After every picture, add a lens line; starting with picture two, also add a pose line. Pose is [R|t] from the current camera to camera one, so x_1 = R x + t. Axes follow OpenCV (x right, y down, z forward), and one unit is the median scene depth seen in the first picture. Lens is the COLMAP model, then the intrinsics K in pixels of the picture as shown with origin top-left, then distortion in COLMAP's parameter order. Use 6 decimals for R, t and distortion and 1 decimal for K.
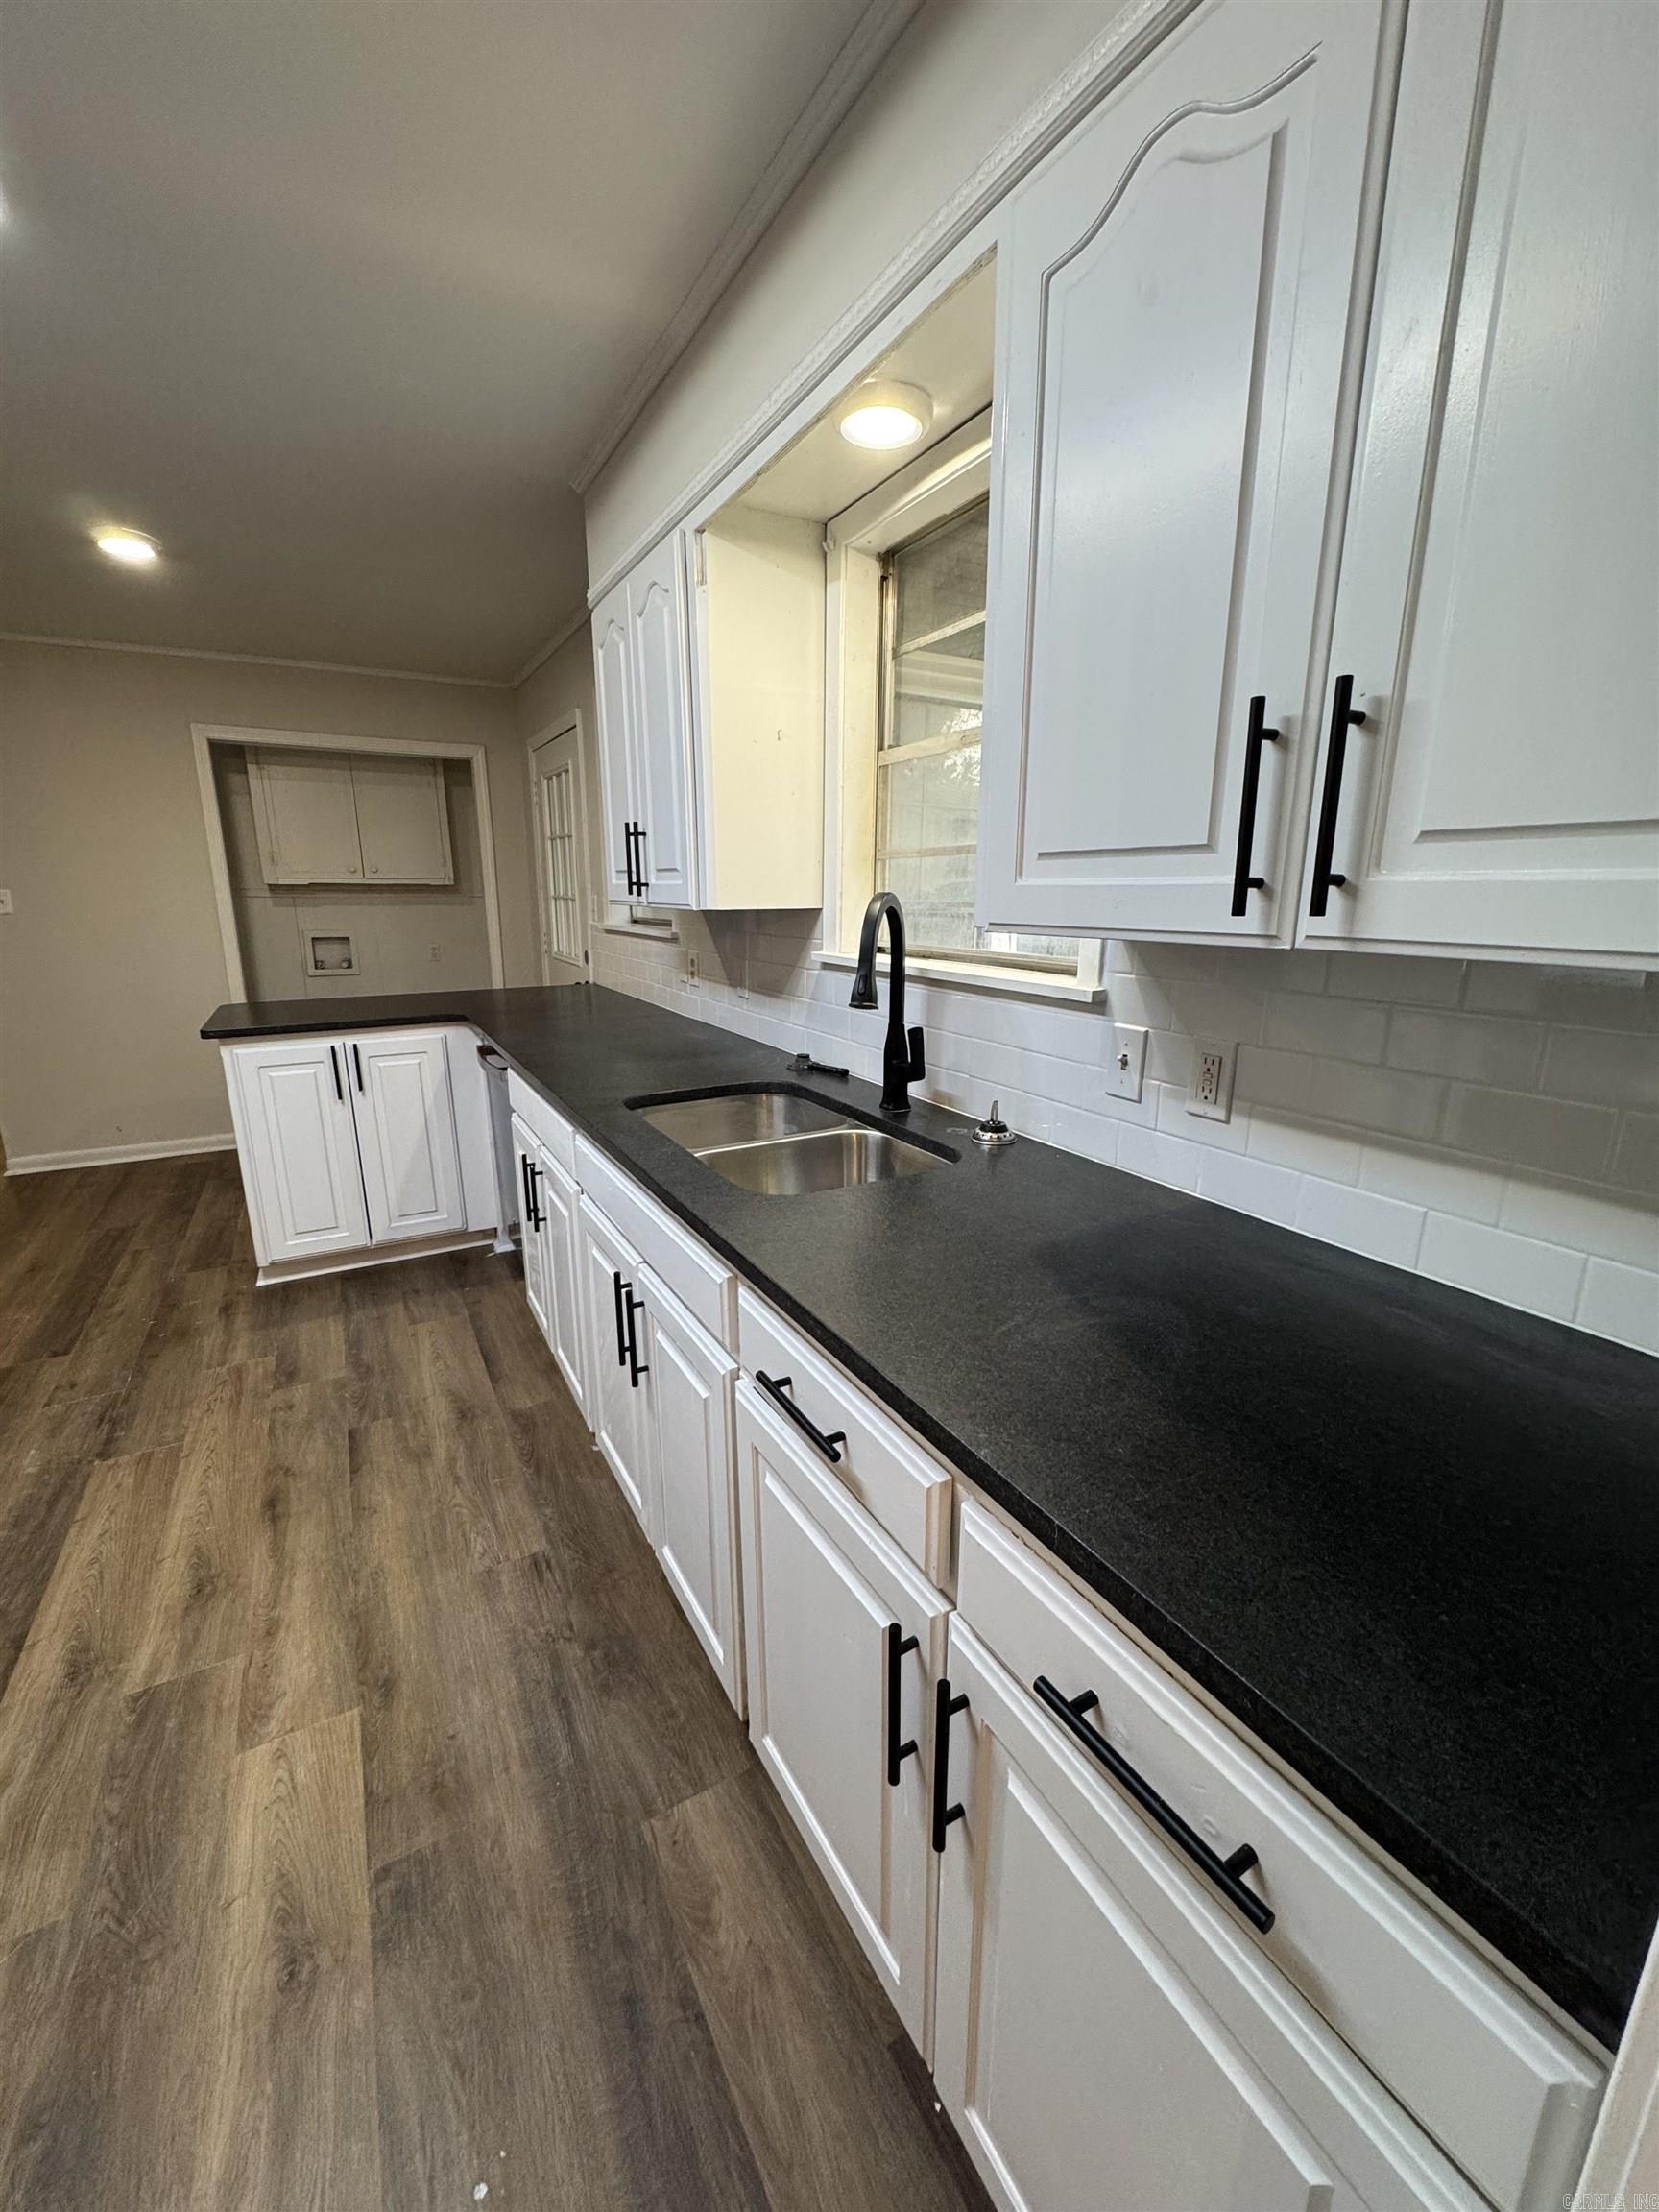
lens RADIAL K [[881.4, 0, 833.3], [0, 881.4, 1104.6], [0, 0, 1]] dist [-0.004053, 0.000173]
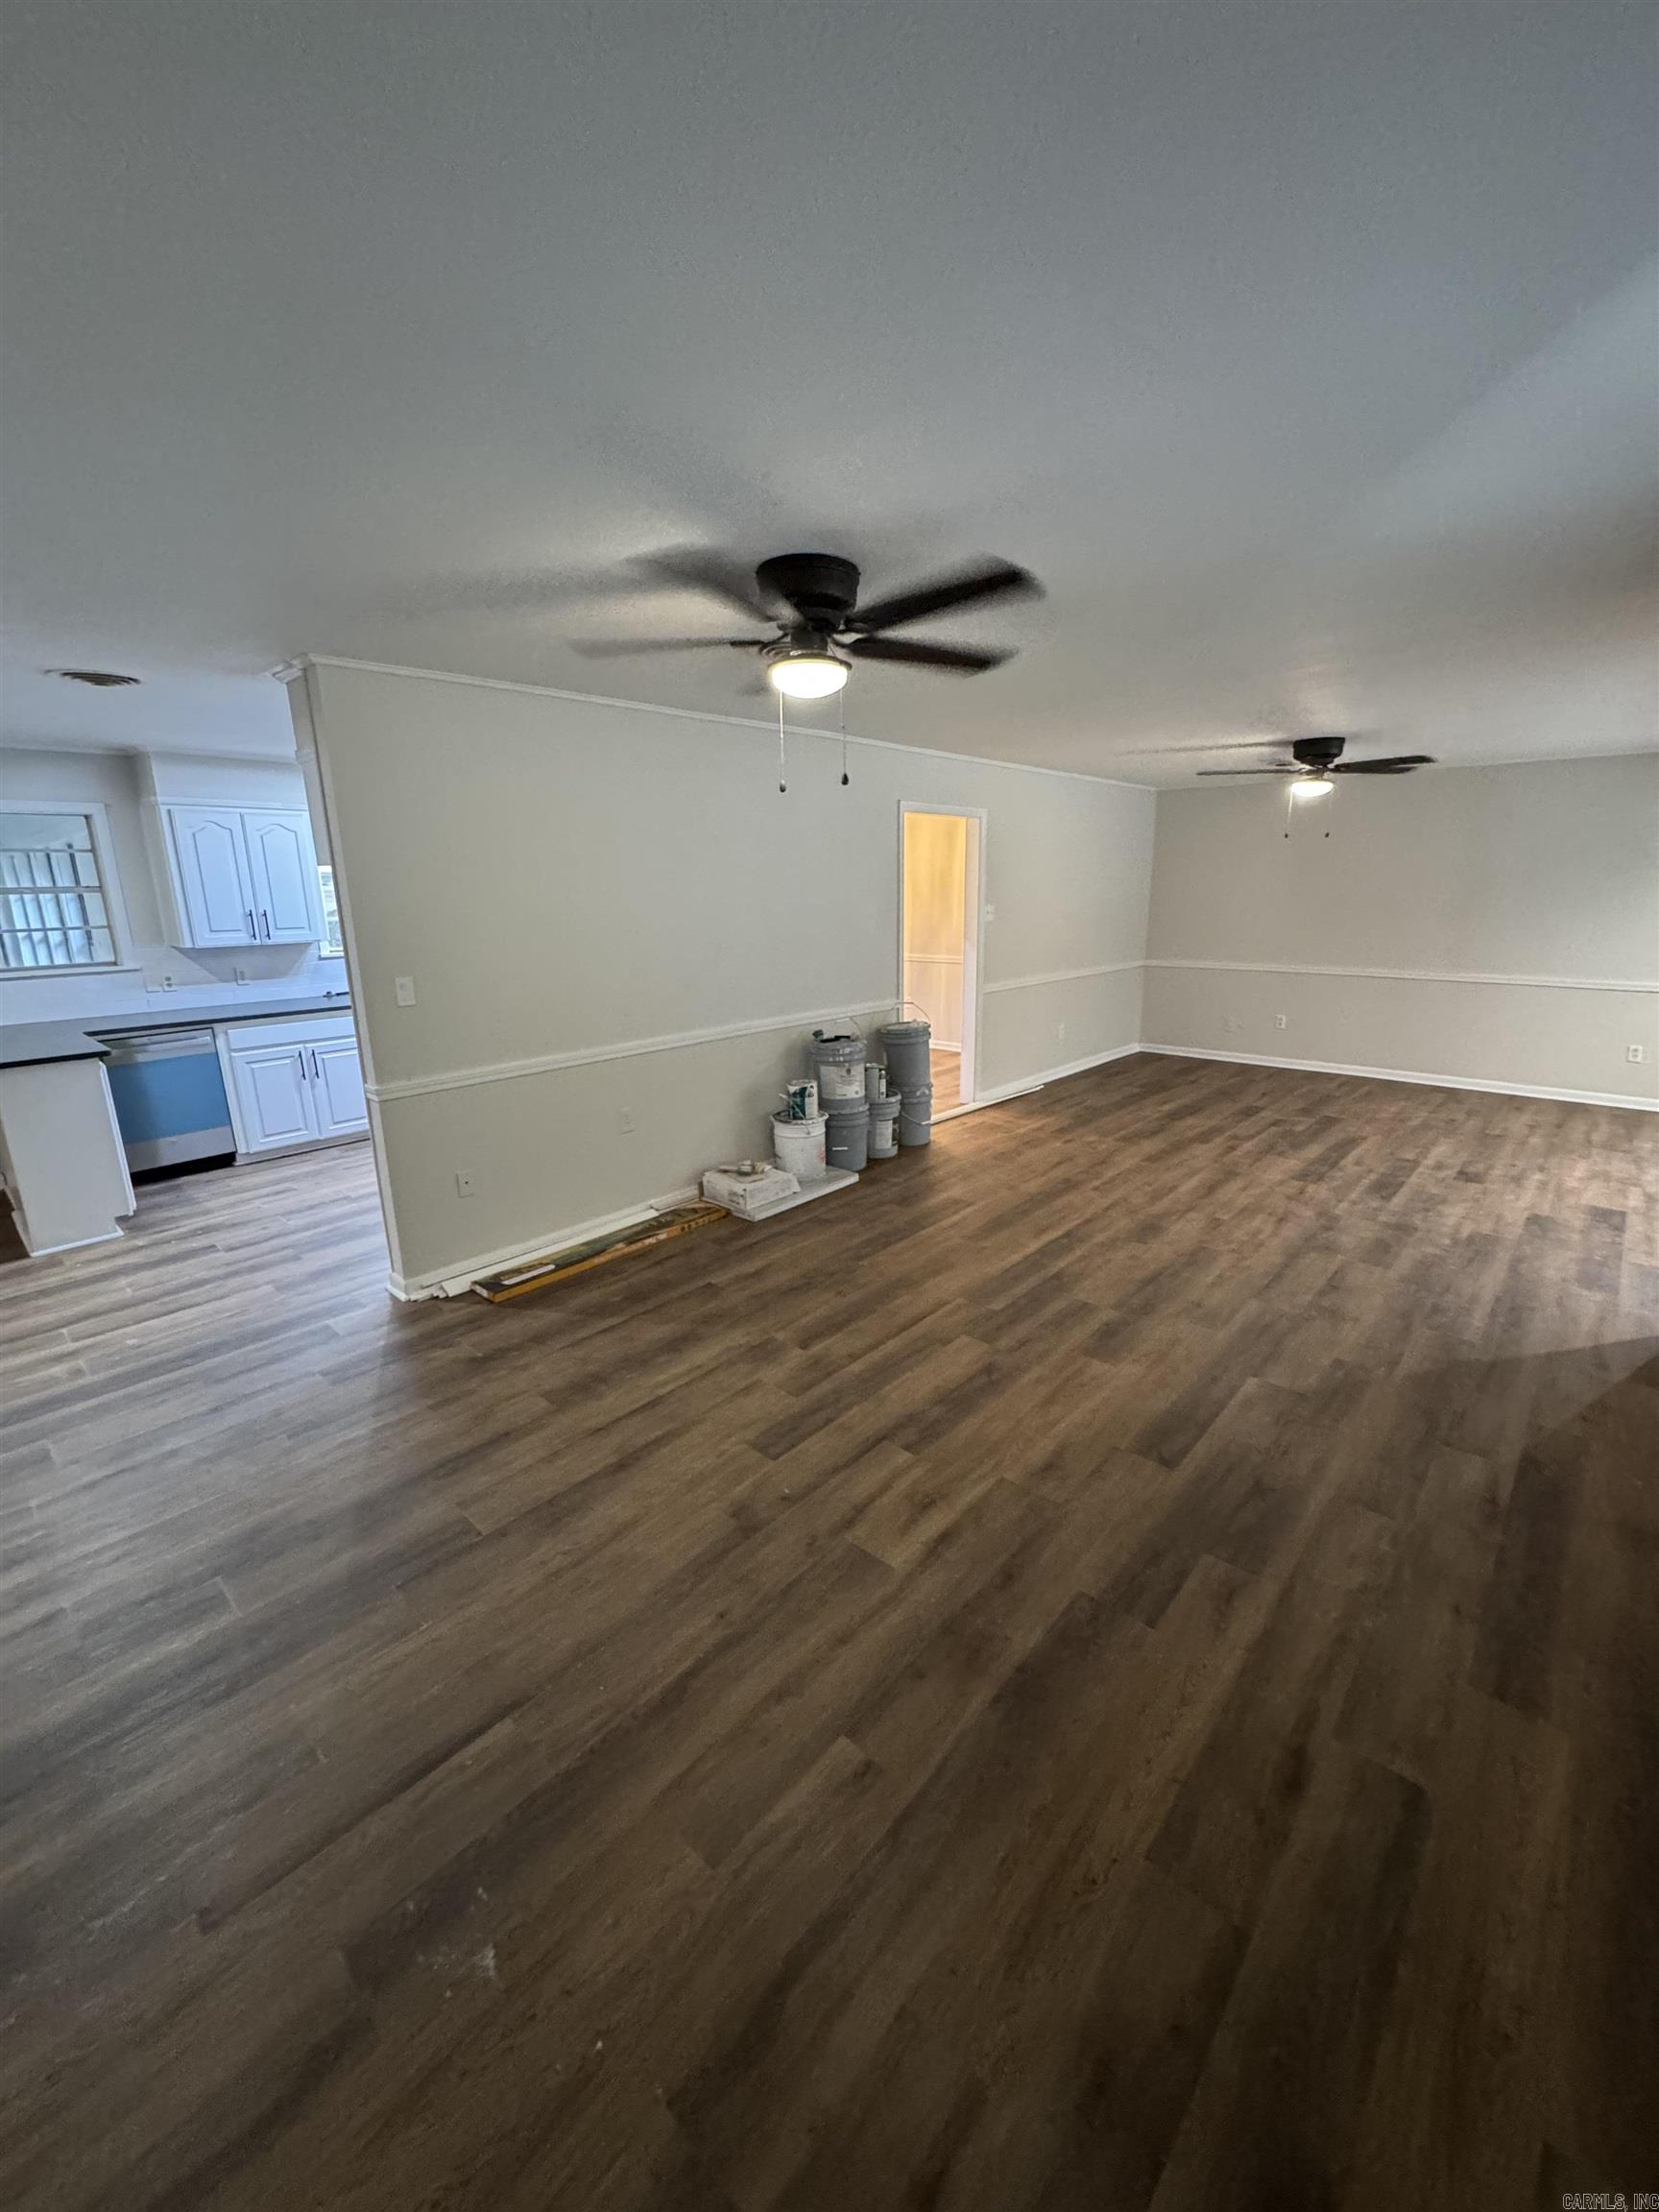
lens RADIAL K [[883.2, 0, 830.1], [0, 883.2, 1094.3], [0, 0, 1]] dist [0.002535, 0.000083]
pose [[-0.318061, -0.219274, 0.922364, -2.556213], [0.241705, 0.921983, 0.302531, -0.174626], [-0.916742, 0.319163, -0.240247, 0.268549]]
